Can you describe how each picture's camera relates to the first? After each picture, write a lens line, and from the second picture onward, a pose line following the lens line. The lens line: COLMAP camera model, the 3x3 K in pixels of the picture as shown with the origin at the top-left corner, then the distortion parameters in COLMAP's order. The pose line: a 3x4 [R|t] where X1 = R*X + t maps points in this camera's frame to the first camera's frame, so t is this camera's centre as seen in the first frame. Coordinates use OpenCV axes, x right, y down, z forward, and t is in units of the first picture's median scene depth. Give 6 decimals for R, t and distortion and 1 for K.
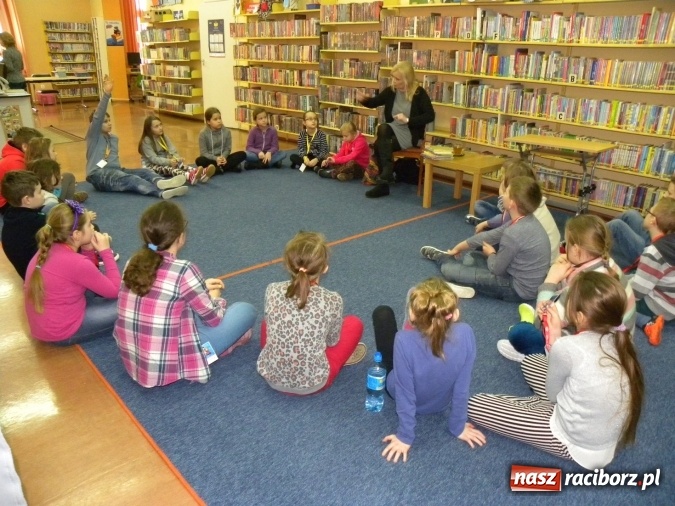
lens RADIAL K [[507.4, 0, 335.2], [0, 507.4, 259.5], [0, 0, 1]] dist [-0.143720, 0.086770]
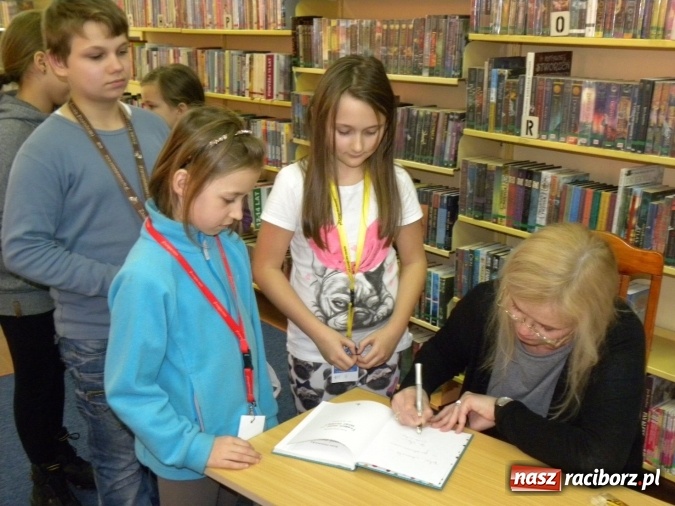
lens RADIAL K [[778.2, 0, 332.3], [0, 778.2, 258.8], [0, 0, 1]] dist [0.034181, 0.000000]
pose [[0.997894, 0.013902, -0.063357, 0.040828], [-0.021307, 0.992816, -0.117740, -0.254569], [0.061265, 0.118842, 0.991021, 0.531480]]
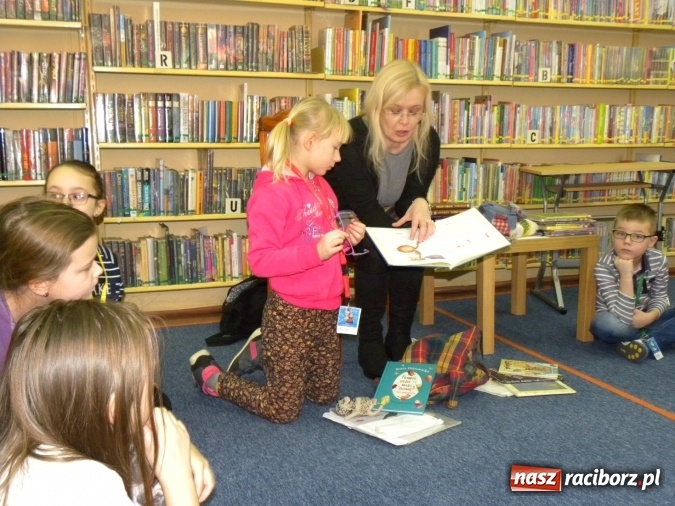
lens RADIAL K [[696.8, 0, 356.0], [0, 696.8, 246.6], [0, 0, 1]] dist [-0.013091, 0.000000]
pose [[0.387059, -0.170857, 0.906087, -0.339384], [0.367128, 0.929986, 0.018535, -0.209106], [-0.845815, 0.325476, 0.422686, 0.688701]]
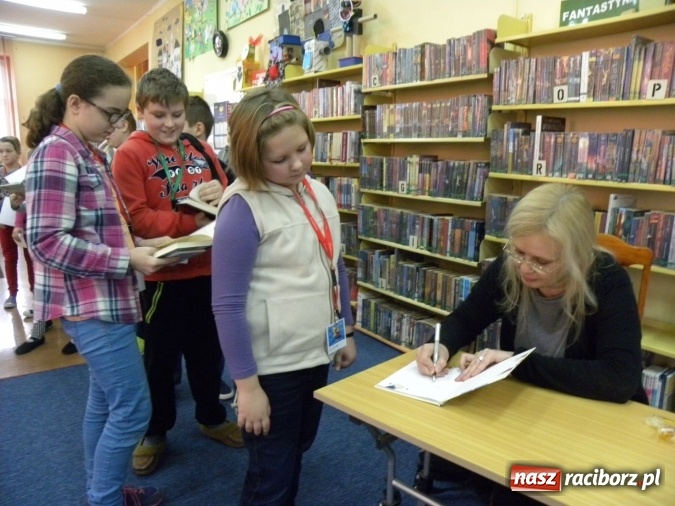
lens RADIAL K [[507.4, 0, 341.5], [0, 507.4, 257.4], [0, 0, 1]] dist [-0.143720, 0.086770]
pose [[0.993298, 0.020493, -0.113753, 0.012593], [-0.042732, 0.979537, -0.196674, -0.229731], [0.107395, 0.200217, 0.973848, 0.591574]]
